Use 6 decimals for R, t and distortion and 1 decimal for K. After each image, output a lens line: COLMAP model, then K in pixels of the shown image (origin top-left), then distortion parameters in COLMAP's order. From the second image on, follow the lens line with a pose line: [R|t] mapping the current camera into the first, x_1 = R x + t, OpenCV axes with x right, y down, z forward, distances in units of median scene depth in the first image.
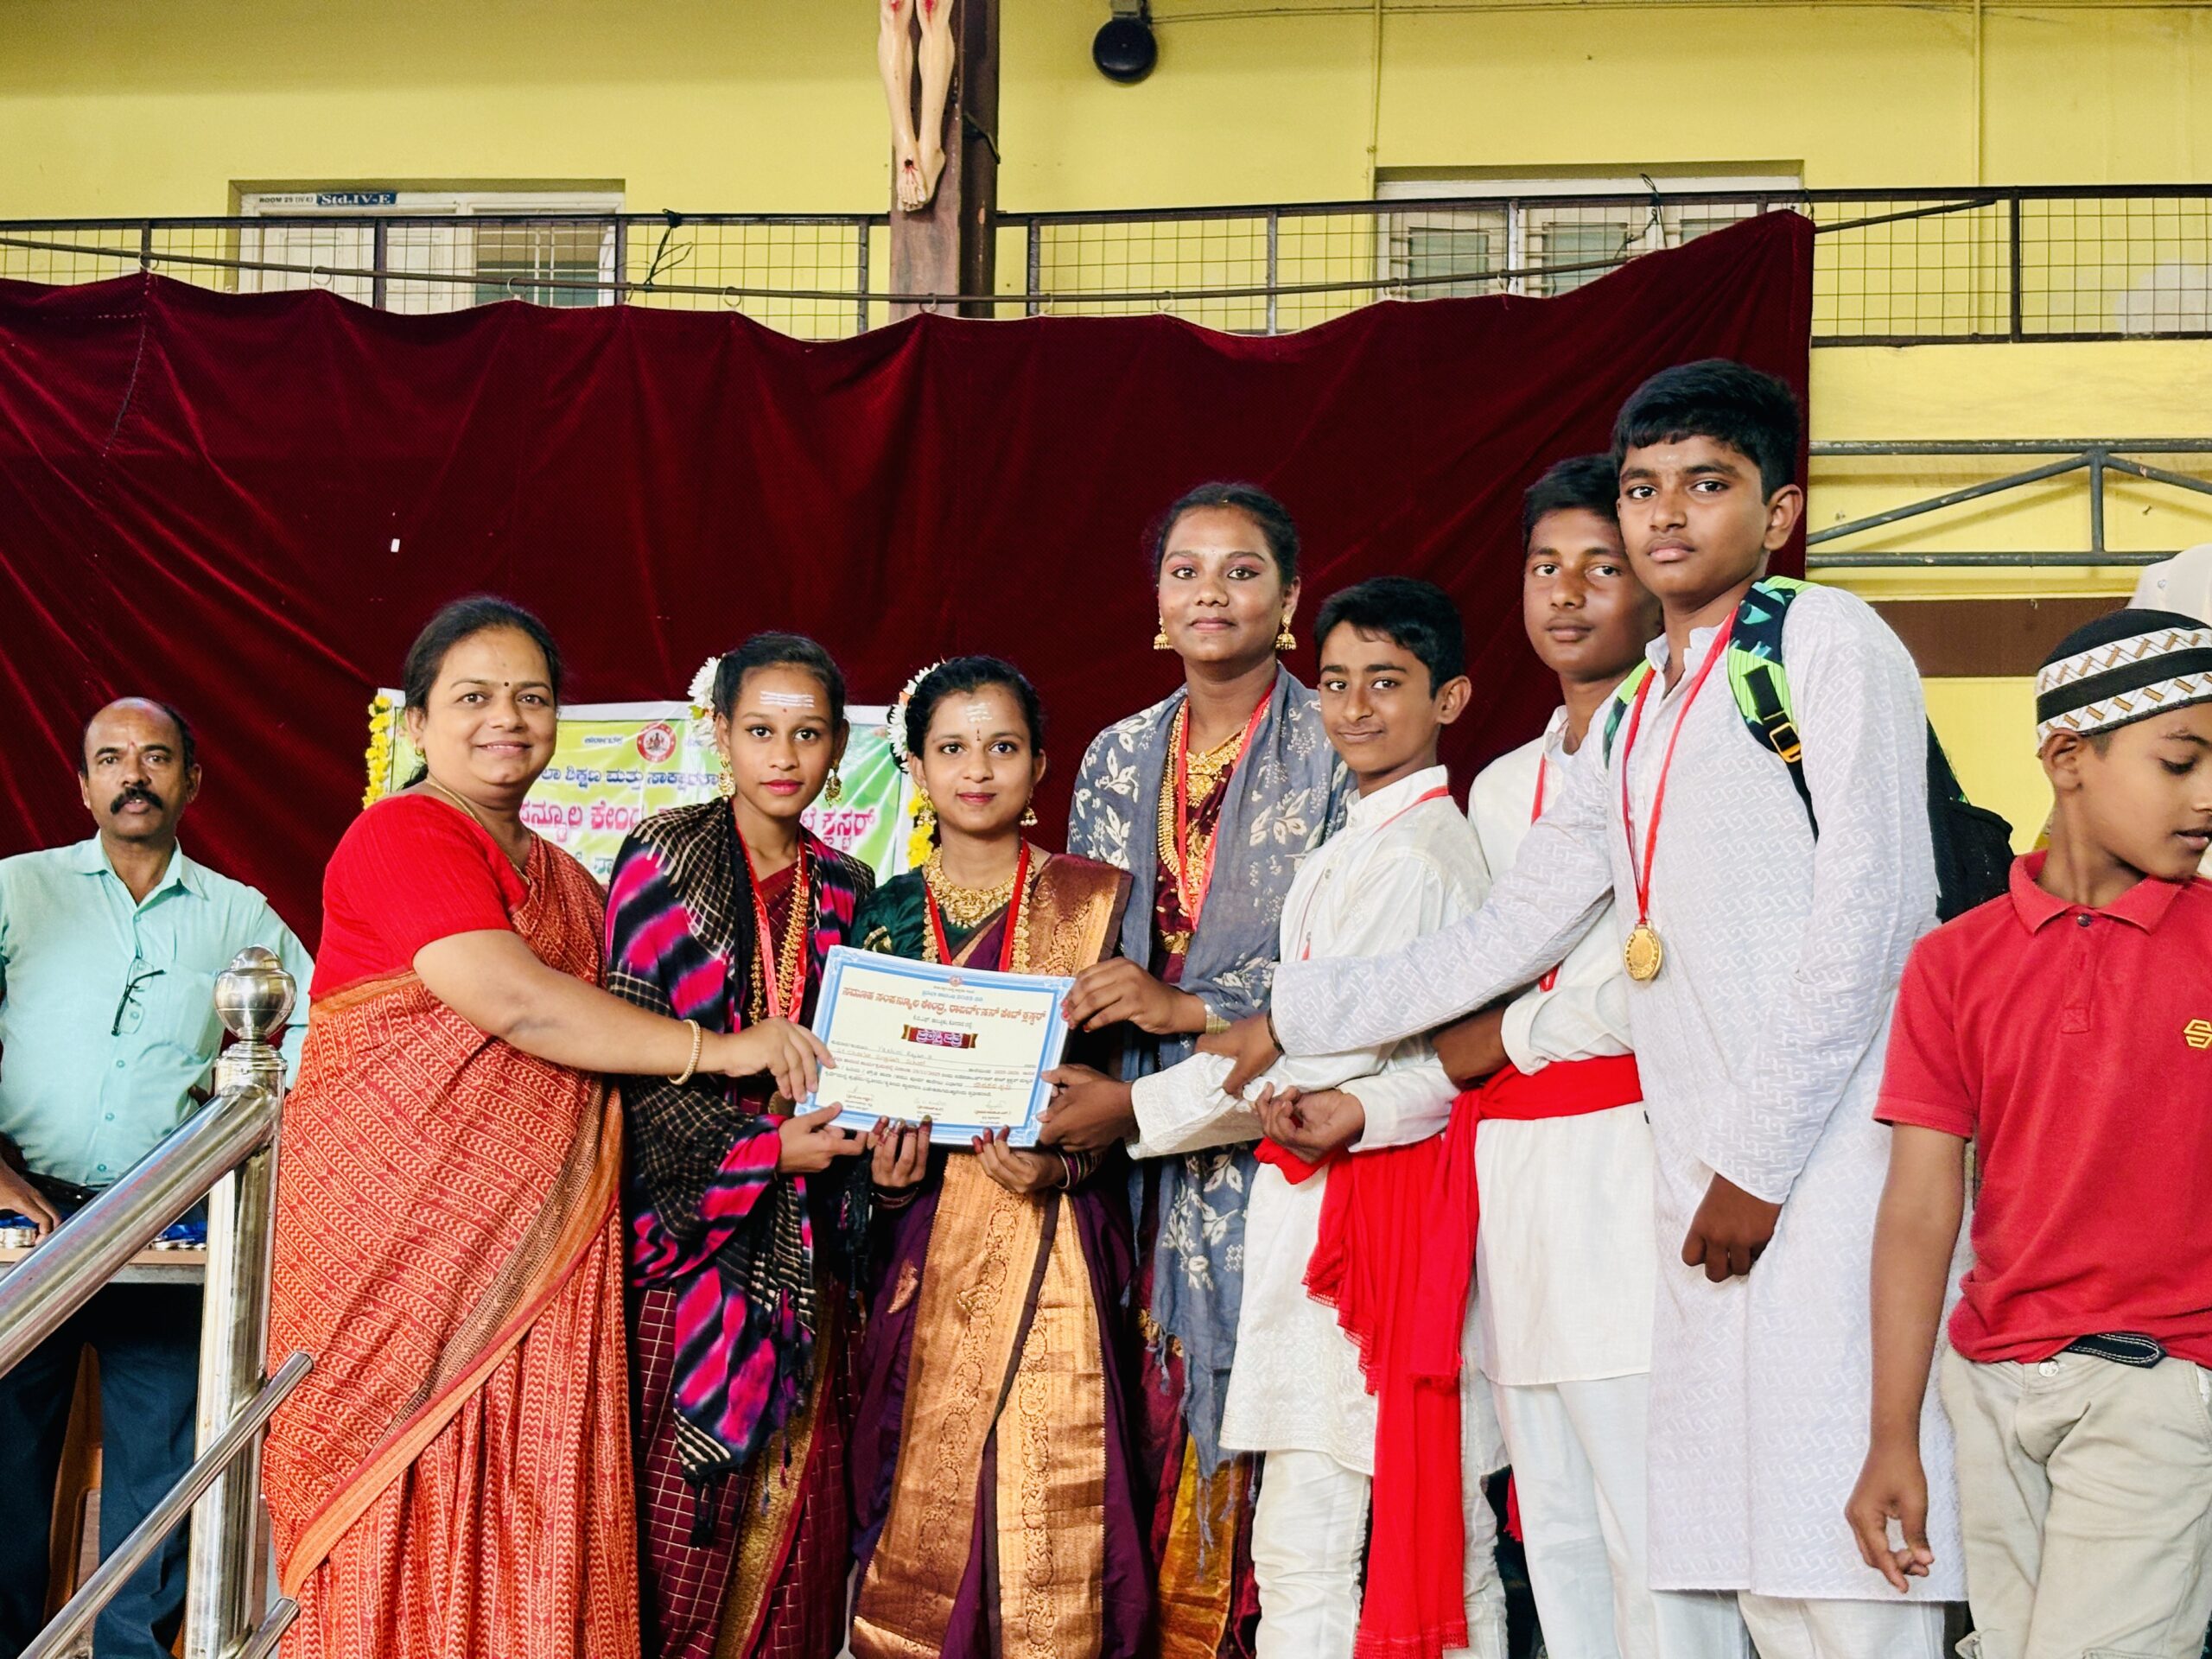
lens RADIAL K [[3297.7, 0, 1088.2], [0, 3297.7, 858.9], [0, 0, 1]] dist [0.213156, -0.879818]
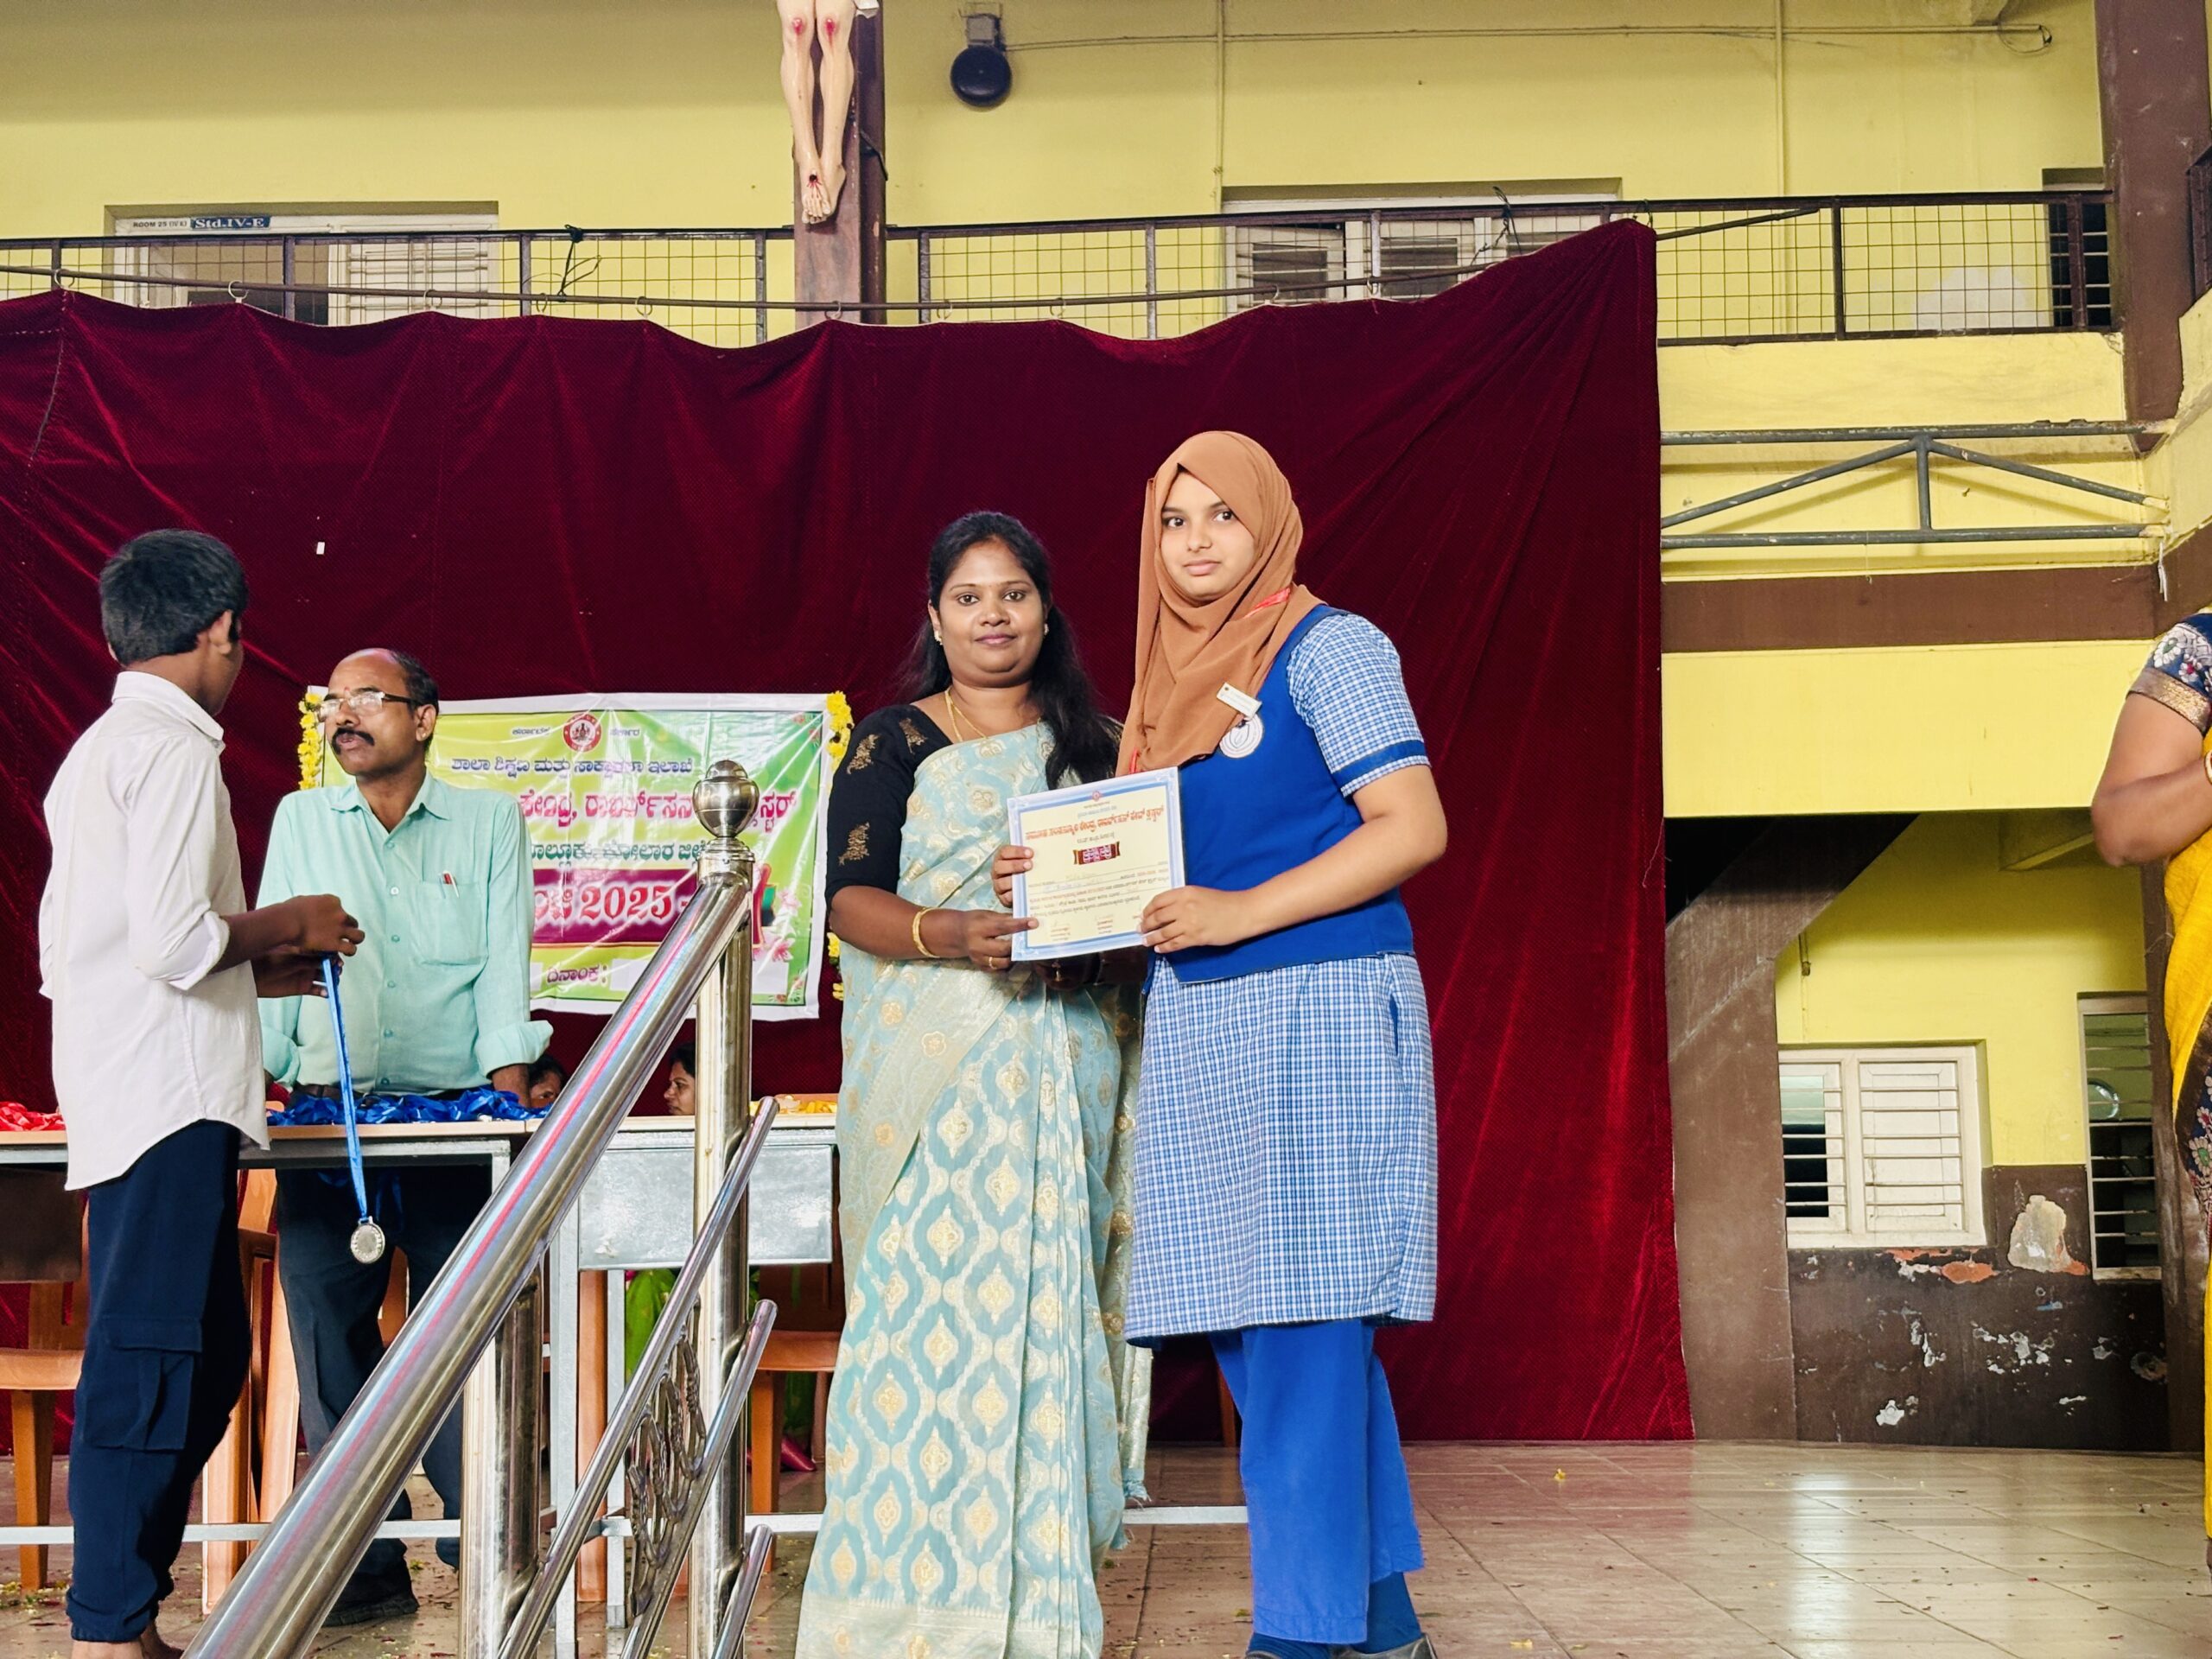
lens RADIAL K [[3297.7, 0, 1088.2], [0, 3297.7, 858.9], [0, 0, 1]] dist [0.213156, -0.879818]
pose [[0.996139, -0.022214, 0.084936, -0.059961], [0.023438, 0.999635, -0.013441, 0.021928], [-0.084607, 0.015380, 0.996296, -0.051640]]
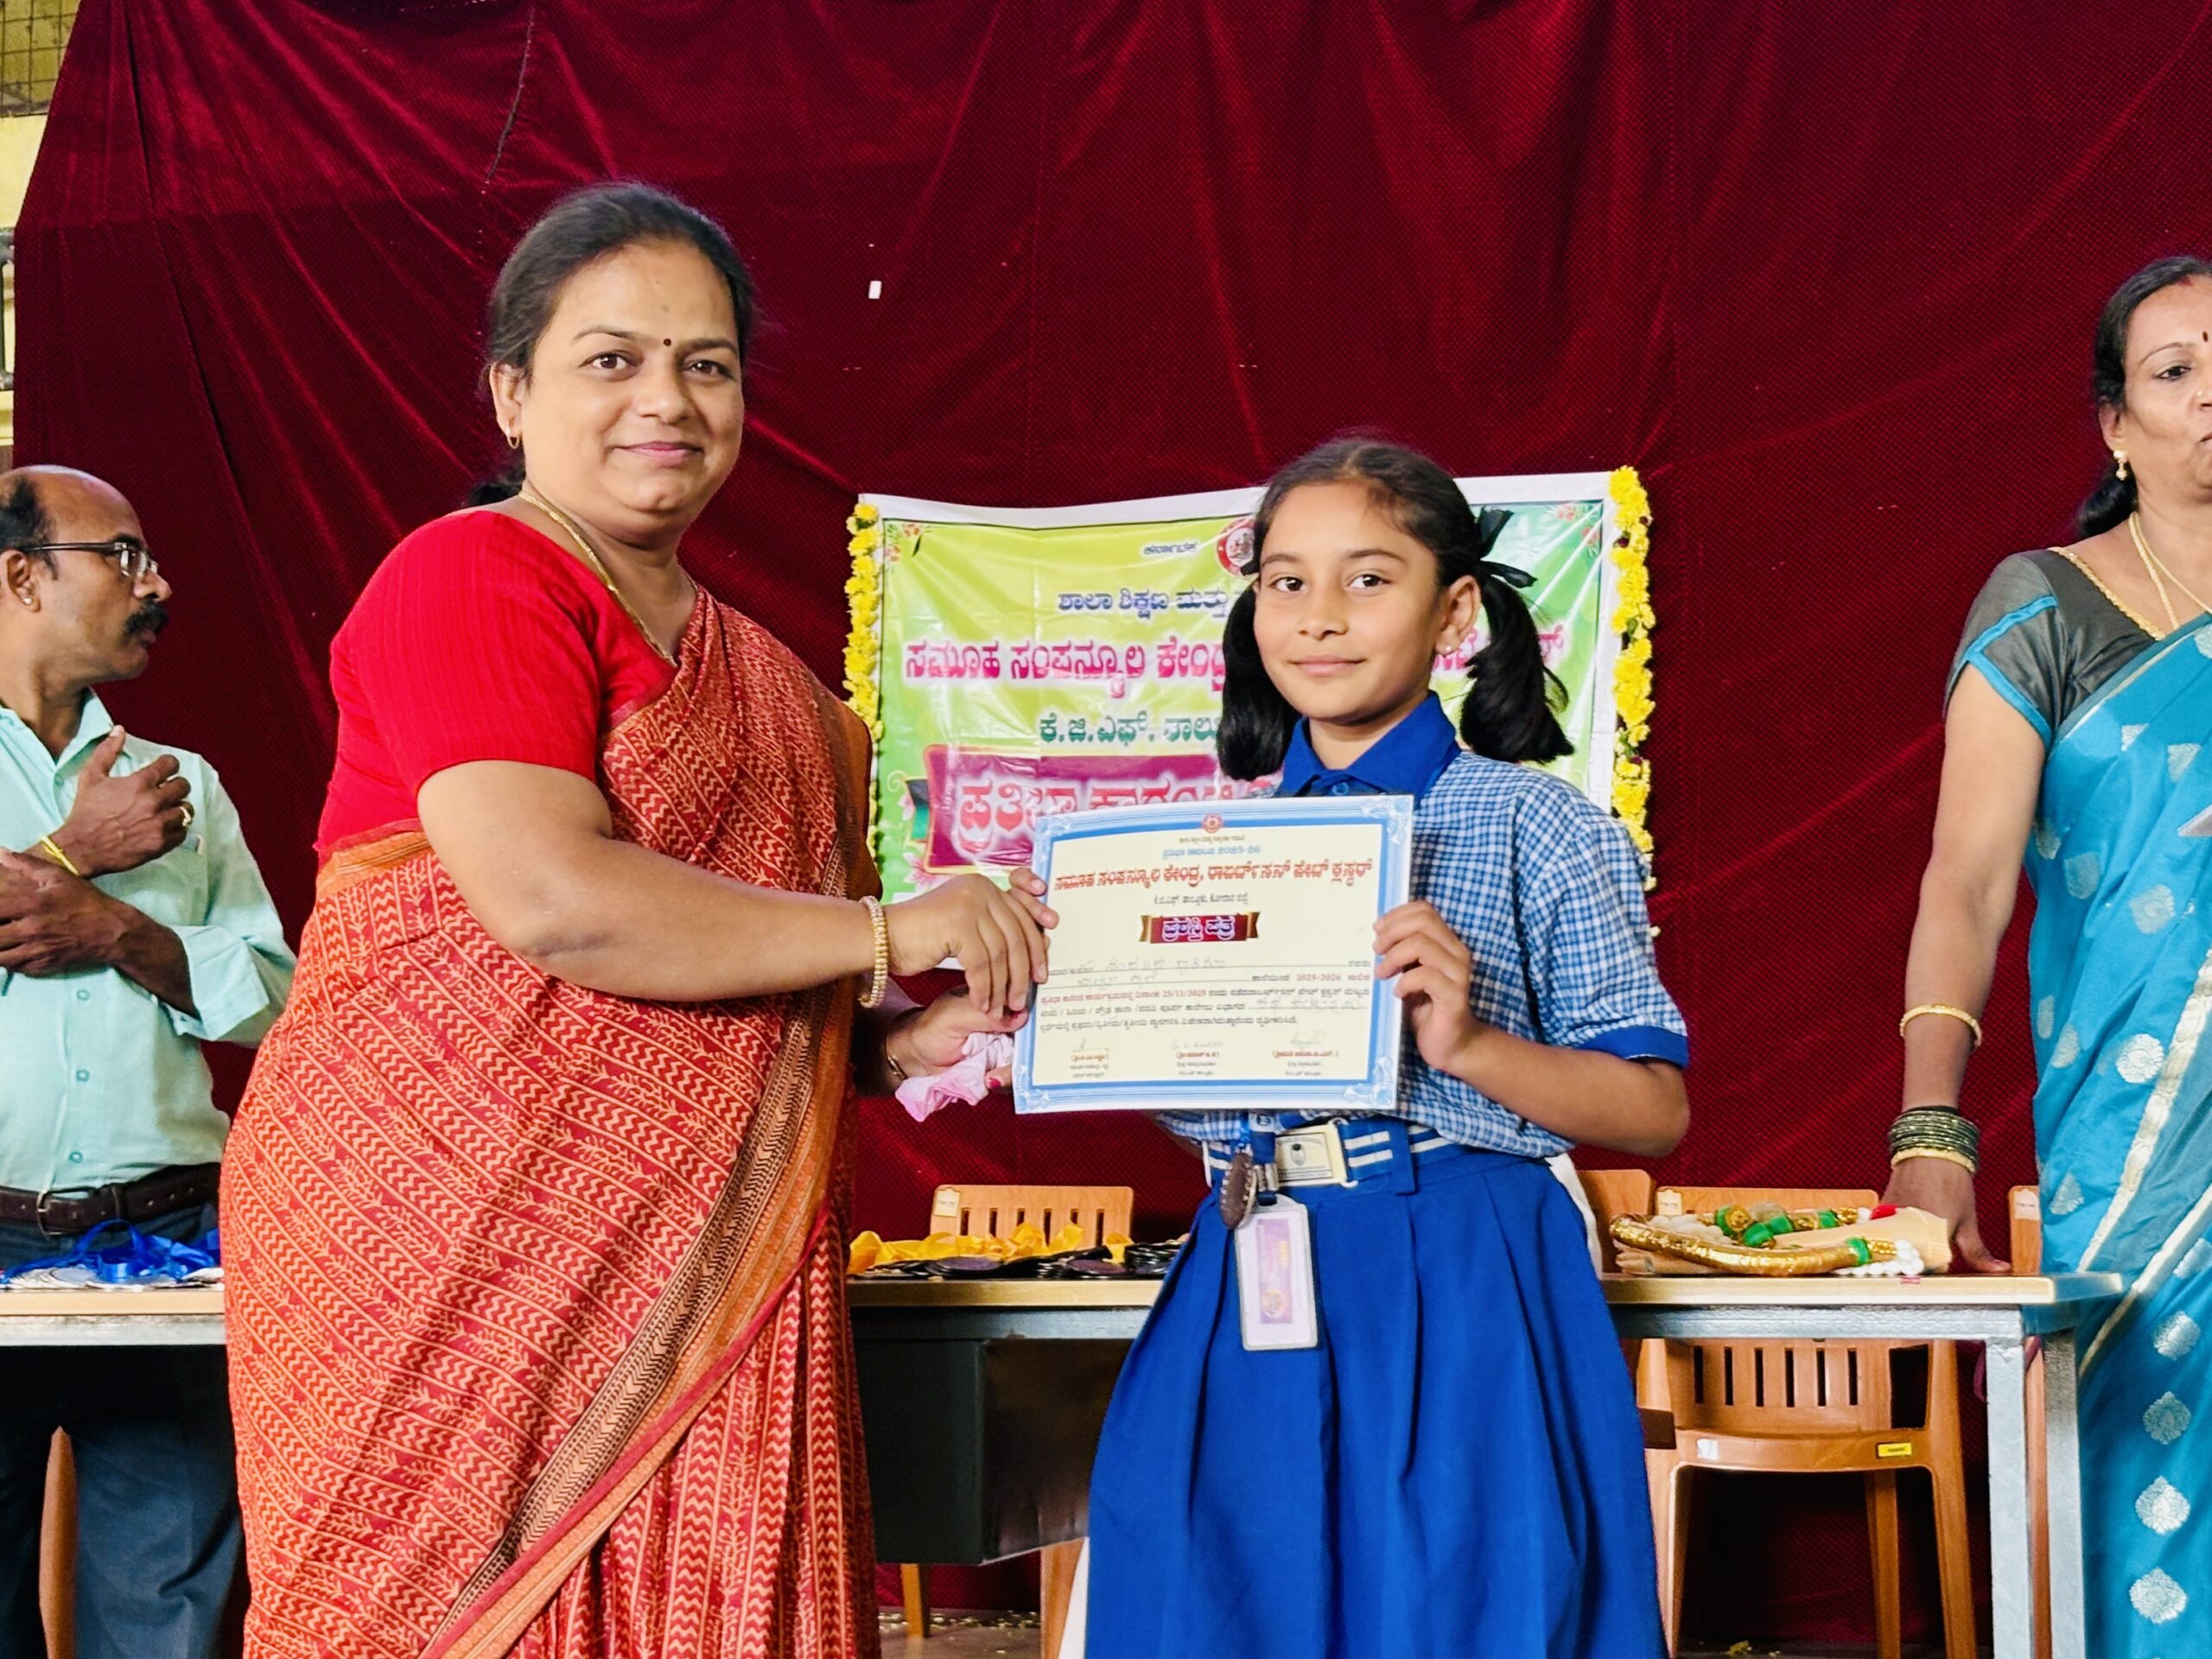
lens RADIAL K [[4270.3, 0, 1130.1], [0, 4270.3, 825.0], [0, 0, 1]] dist [0.335590, -1.774196]
pose [[0.977892, -0.042666, -0.204713, 0.025955], [0.045370, 0.998934, 0.008533, 0.013757], [0.204131, -0.017632, 0.978785, 0.117327]]
